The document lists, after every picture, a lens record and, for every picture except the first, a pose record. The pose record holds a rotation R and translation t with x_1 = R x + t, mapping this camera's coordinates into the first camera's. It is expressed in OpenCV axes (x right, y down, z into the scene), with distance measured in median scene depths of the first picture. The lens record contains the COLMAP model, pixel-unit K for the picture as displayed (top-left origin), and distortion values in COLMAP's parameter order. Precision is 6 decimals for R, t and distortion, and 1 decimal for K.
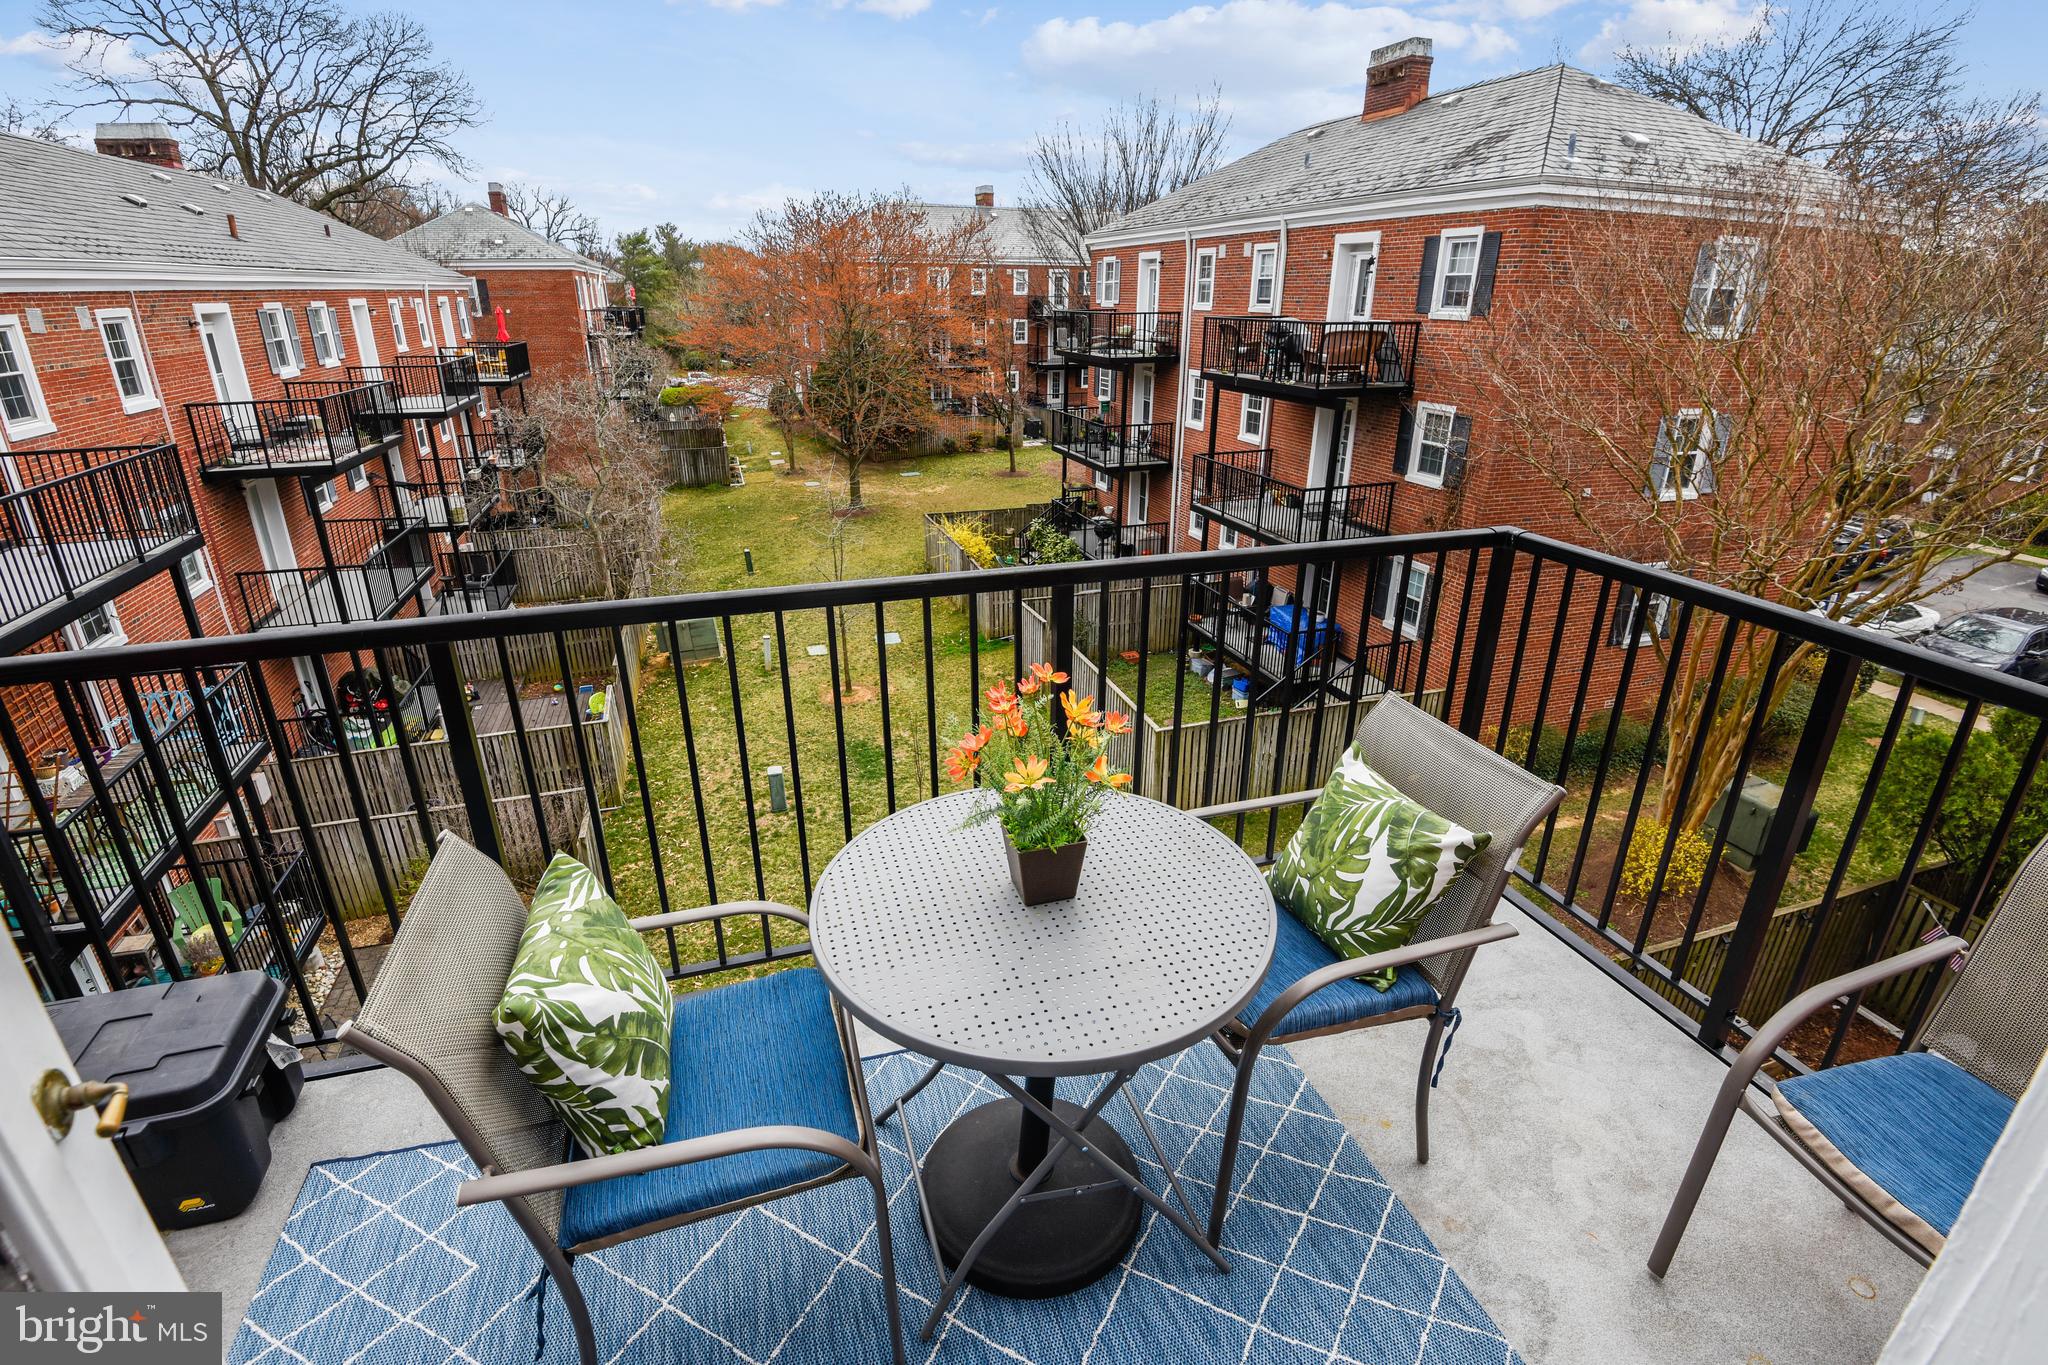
lens RADIAL K [[954.9, 0, 1002.5], [0, 954.9, 661.2], [0, 0, 1]] dist [-0.019680, -0.009618]
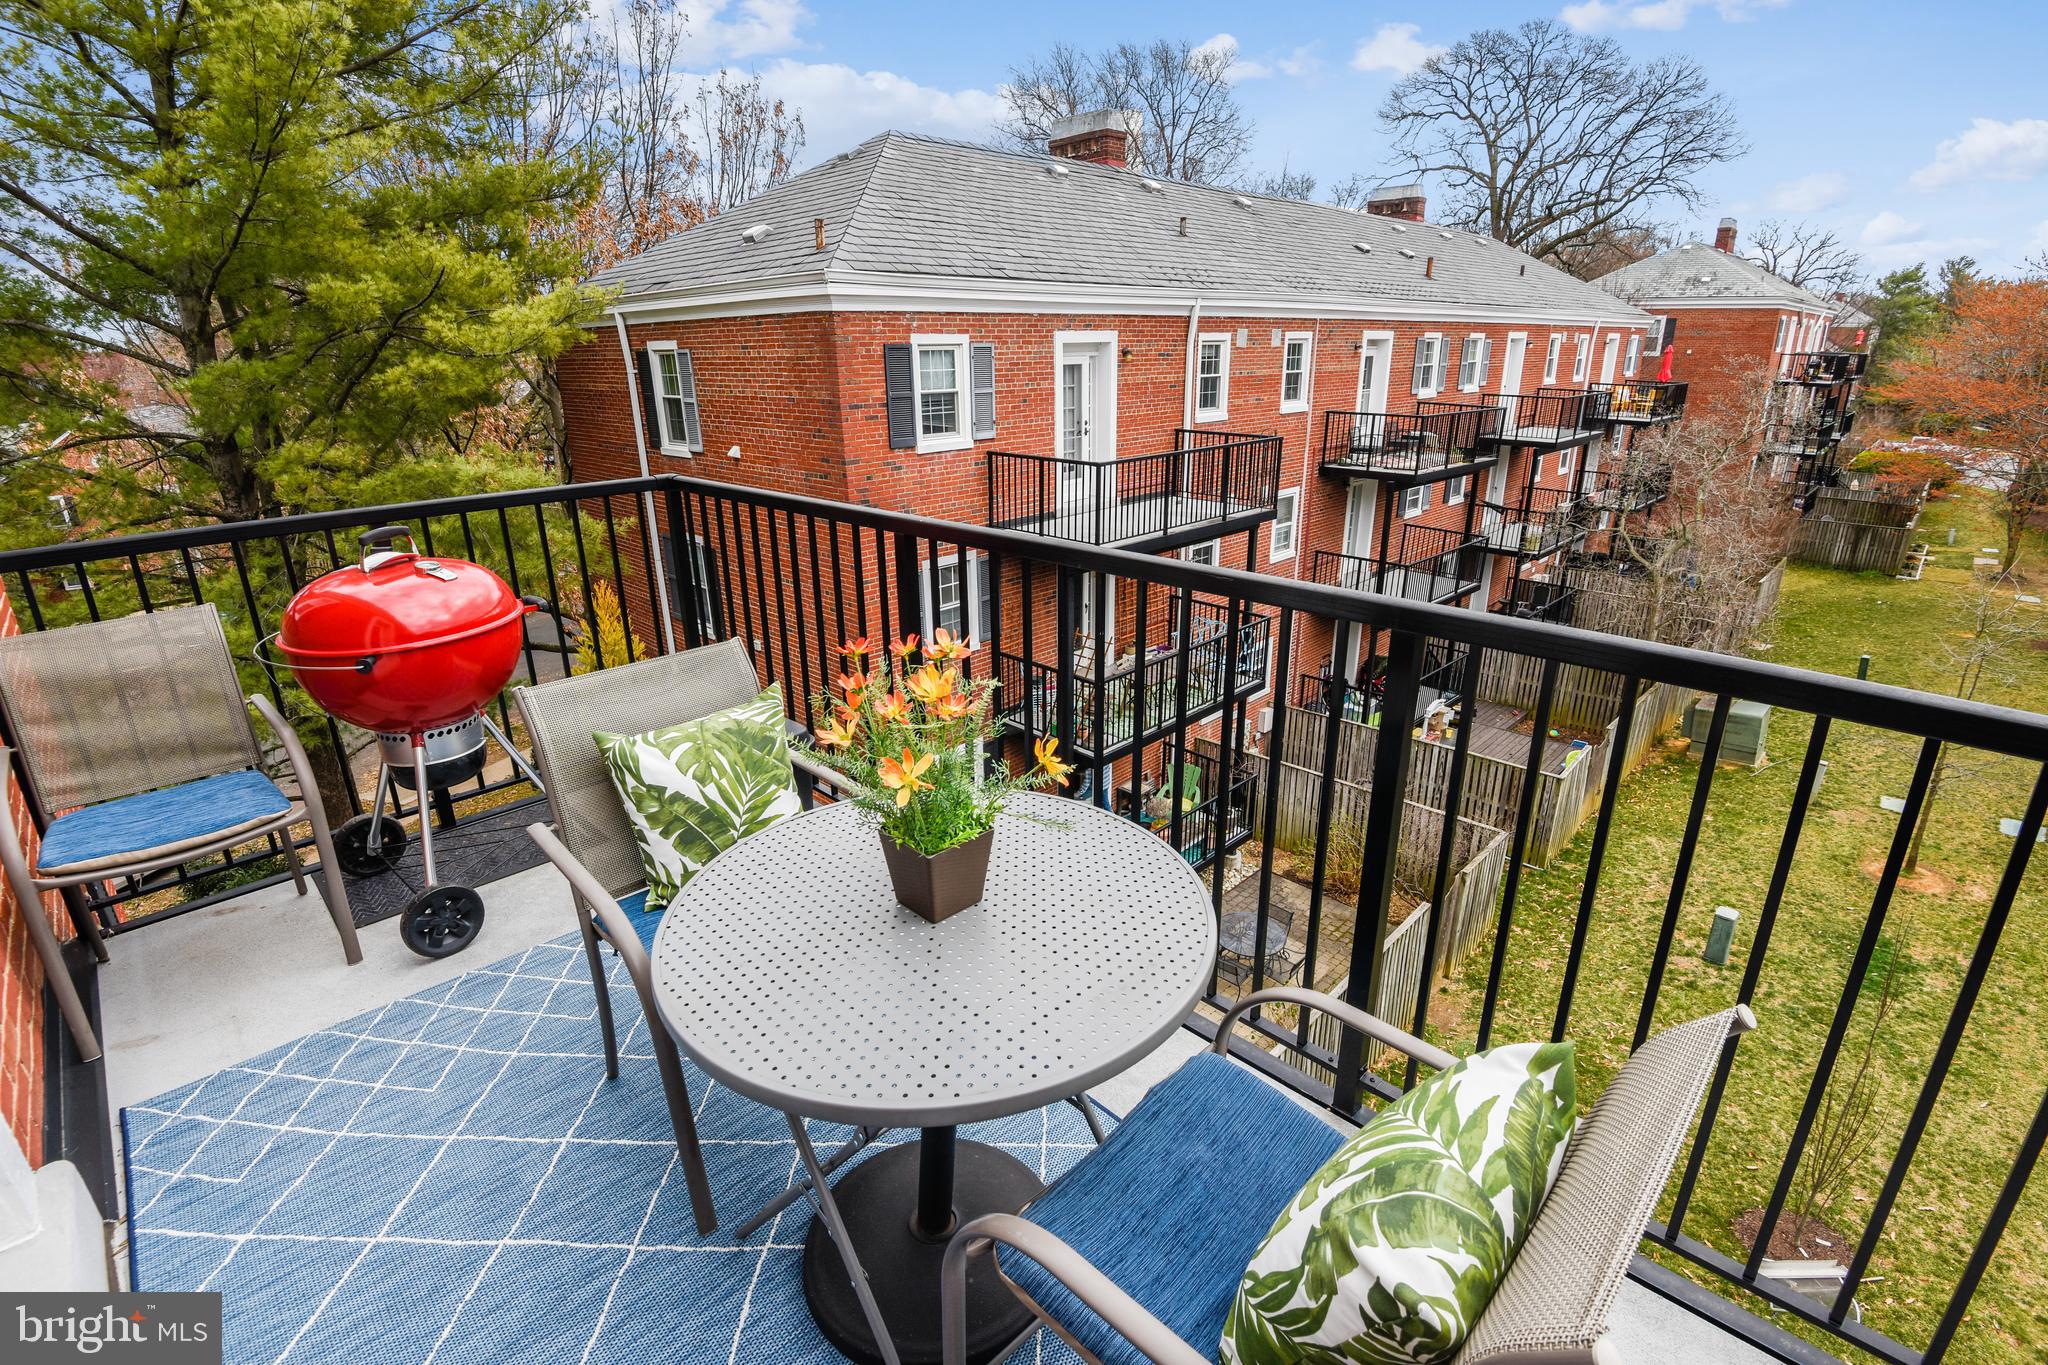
lens RADIAL K [[954.9, 0, 1052.6], [0, 954.9, 661.7], [0, 0, 1]] dist [-0.019680, -0.009618]
pose [[0.484744, 0.277323, -0.829527, 0.055731], [-0.309647, 0.941394, 0.133776, -0.009255], [0.818011, 0.192014, 0.542207, 0.042602]]
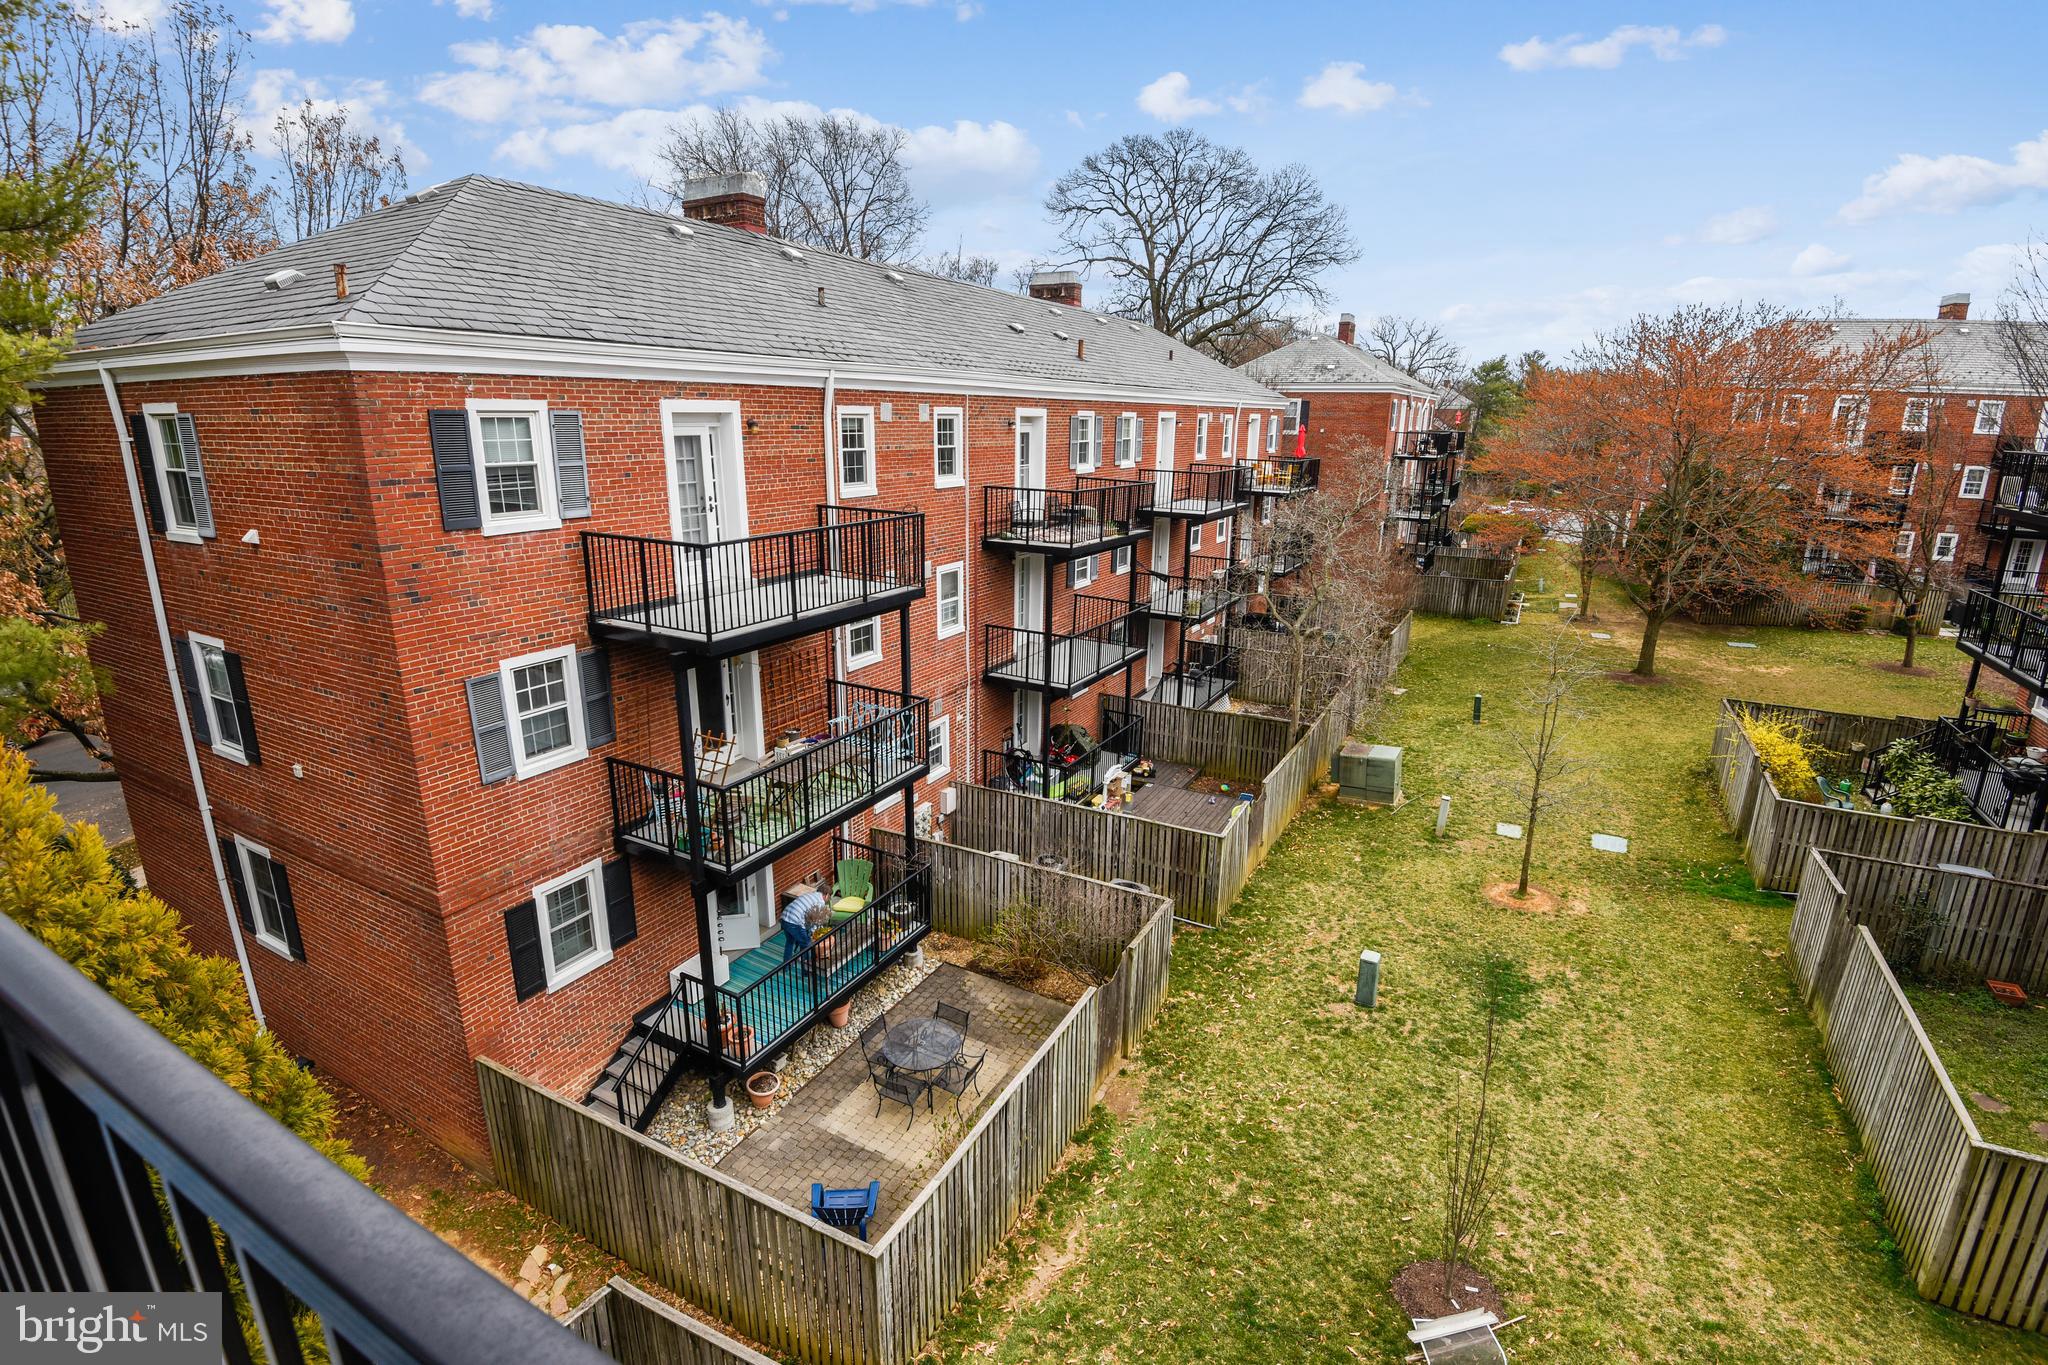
lens RADIAL K [[954.9, 0, 1047.1], [0, 954.9, 659.4], [0, 0, 1]] dist [-0.019680, -0.009618]
pose [[0.705727, 0.186508, -0.683494, 0.054159], [-0.269155, 0.962978, -0.015139, -0.033949], [0.655366, 0.194650, 0.729799, 0.107837]]
